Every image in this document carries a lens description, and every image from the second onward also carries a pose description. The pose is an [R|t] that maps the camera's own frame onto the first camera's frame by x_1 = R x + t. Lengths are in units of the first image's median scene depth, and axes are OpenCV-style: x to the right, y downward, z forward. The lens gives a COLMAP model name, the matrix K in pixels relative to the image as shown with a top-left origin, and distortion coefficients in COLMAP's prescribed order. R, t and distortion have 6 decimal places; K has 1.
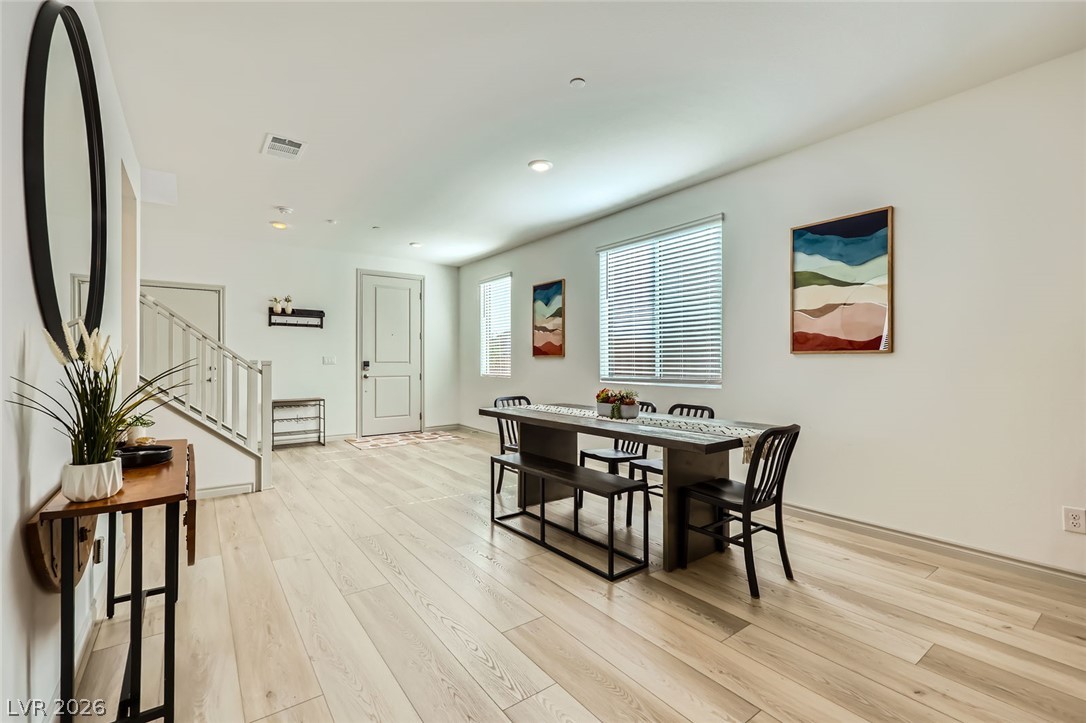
lens RADIAL K [[471.5, 0, 542.2], [0, 471.5, 361.9], [0, 0, 1]] dist [0.000103, 0.000551]
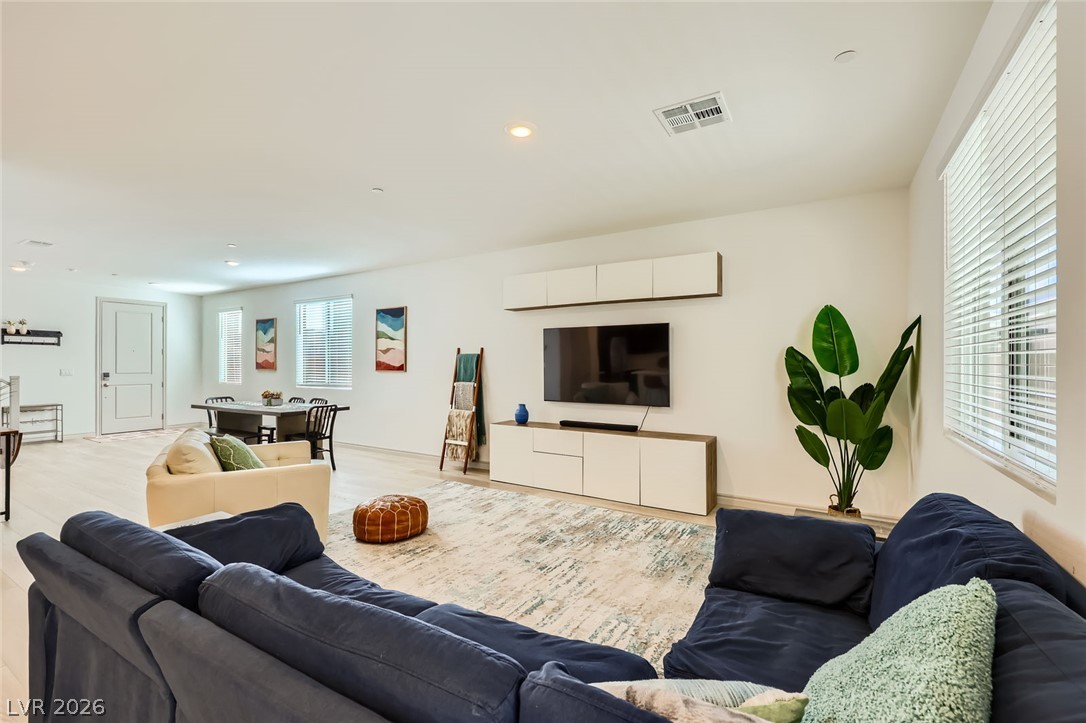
lens RADIAL K [[471.5, 0, 543.4], [0, 471.5, 364.1], [0, 0, 1]] dist [0.000103, 0.000551]
pose [[0.926234, 0.001006, 0.376949, 0.250019], [-0.000666, 0.999999, -0.001032, -0.026974], [-0.376950, 0.000705, 0.926234, -0.649482]]
